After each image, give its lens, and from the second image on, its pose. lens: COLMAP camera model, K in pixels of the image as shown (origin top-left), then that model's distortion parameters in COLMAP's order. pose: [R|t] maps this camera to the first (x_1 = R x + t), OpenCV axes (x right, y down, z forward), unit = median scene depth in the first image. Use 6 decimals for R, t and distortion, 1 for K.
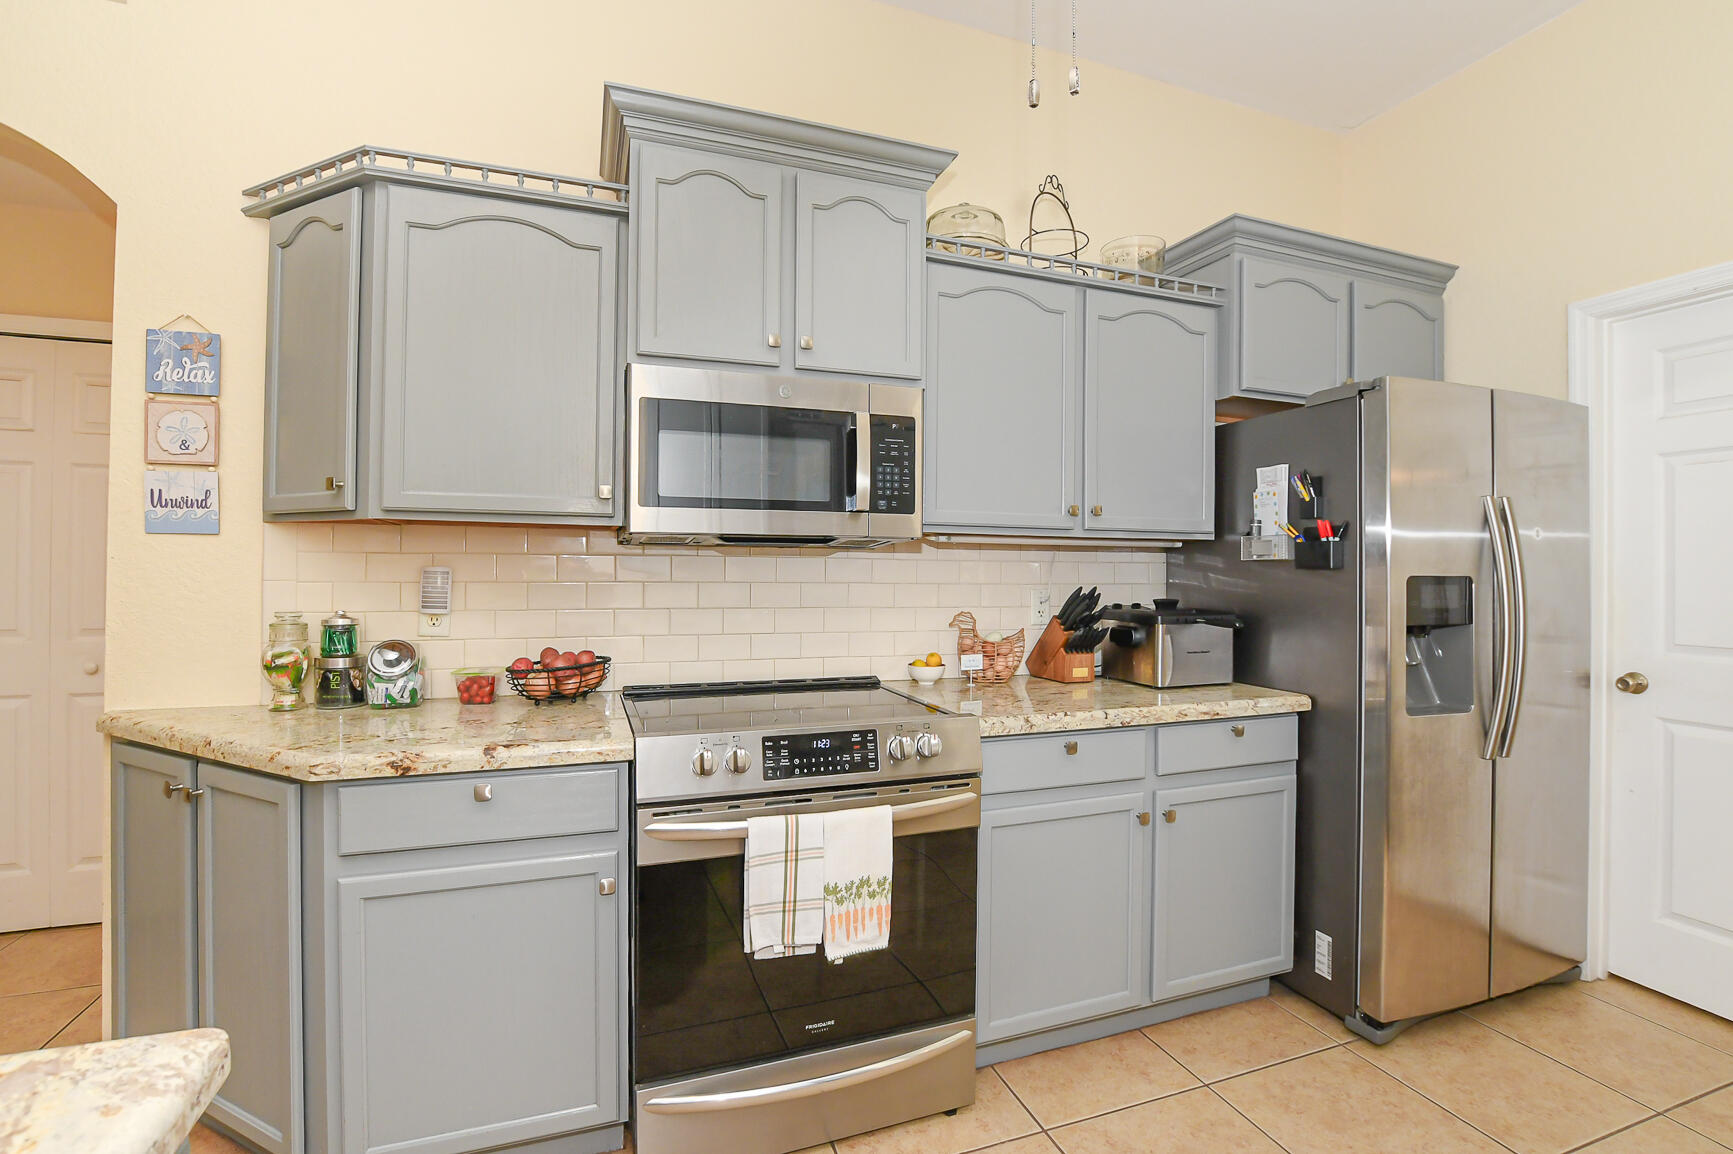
lens RADIAL K [[769.9, 0, 877.7], [0, 769.9, 572.6], [0, 0, 1]] dist [-0.034463, 0.008154]
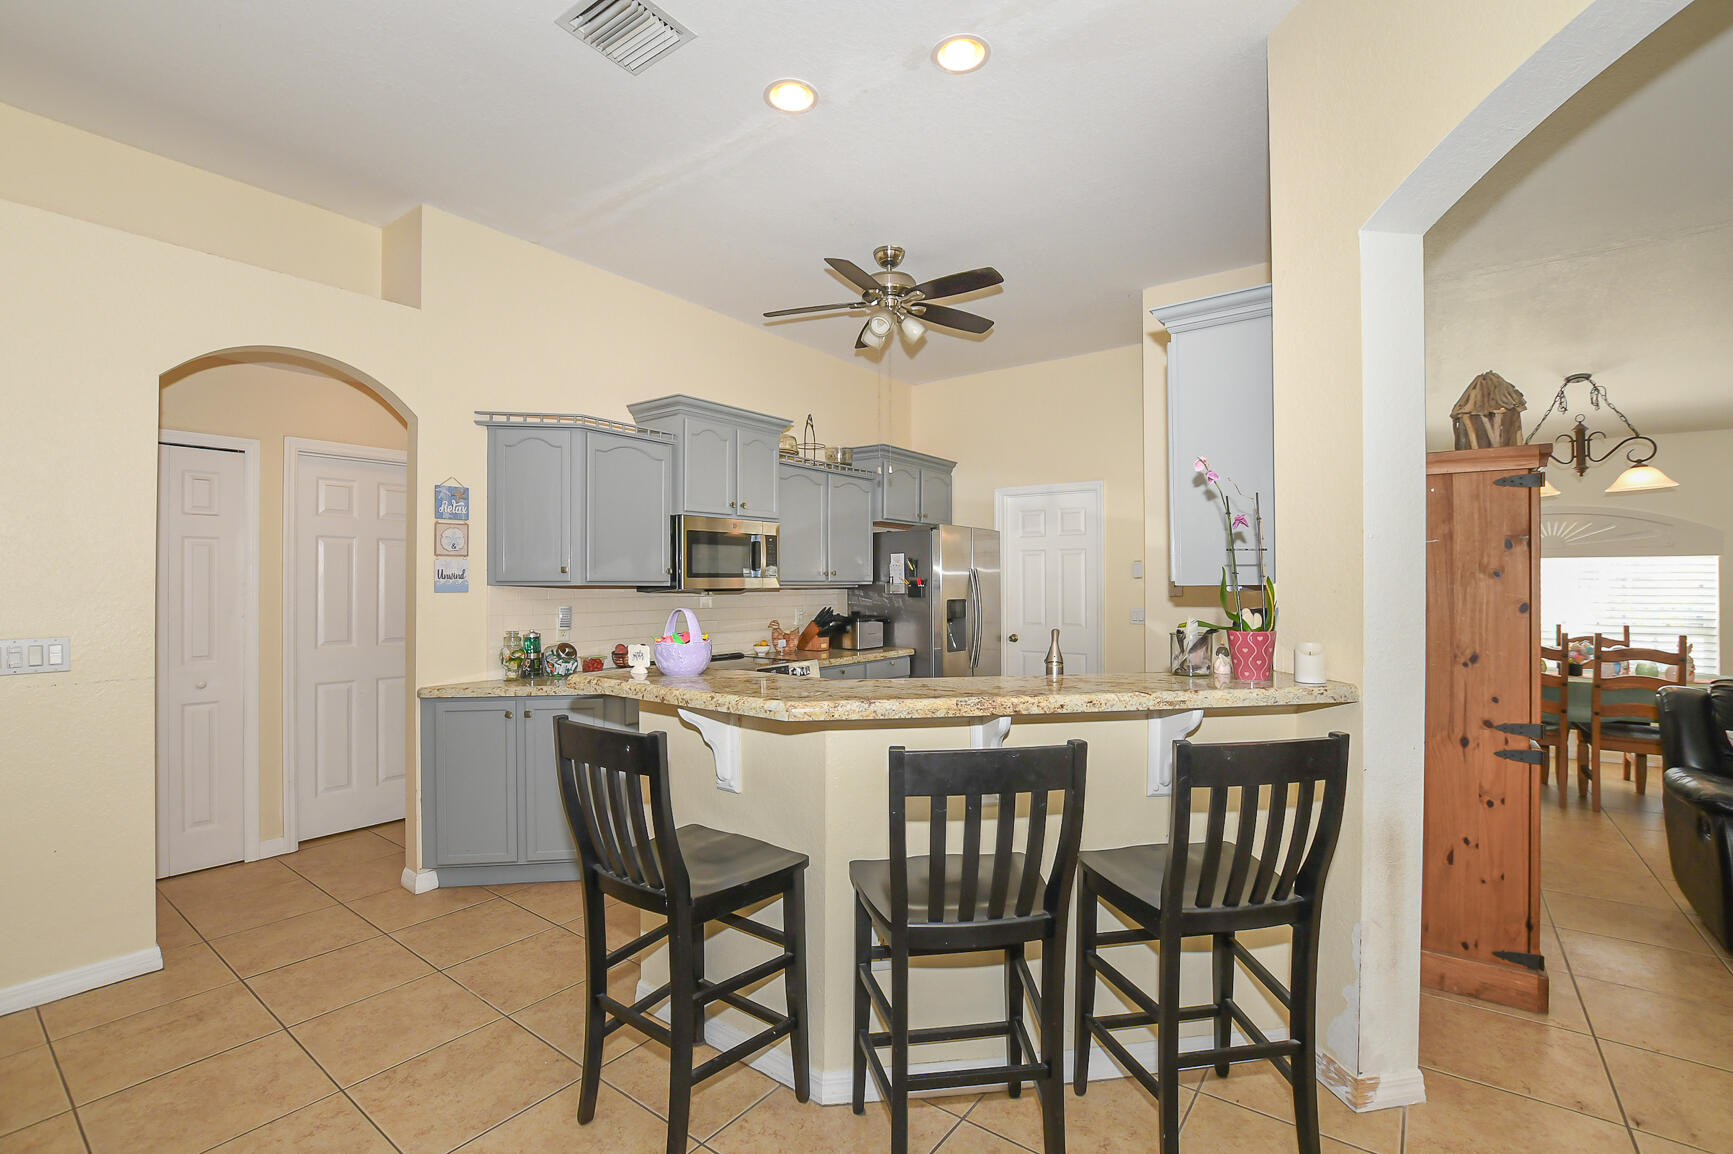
lens RADIAL K [[769.9, 0, 877.7], [0, 769.9, 572.6], [0, 0, 1]] dist [-0.034463, 0.008154]
pose [[0.829620, -0.002027, 0.558324, -0.892634], [0.011164, 0.999854, -0.012959, -0.051616], [-0.558216, 0.016984, 0.829522, -0.976733]]
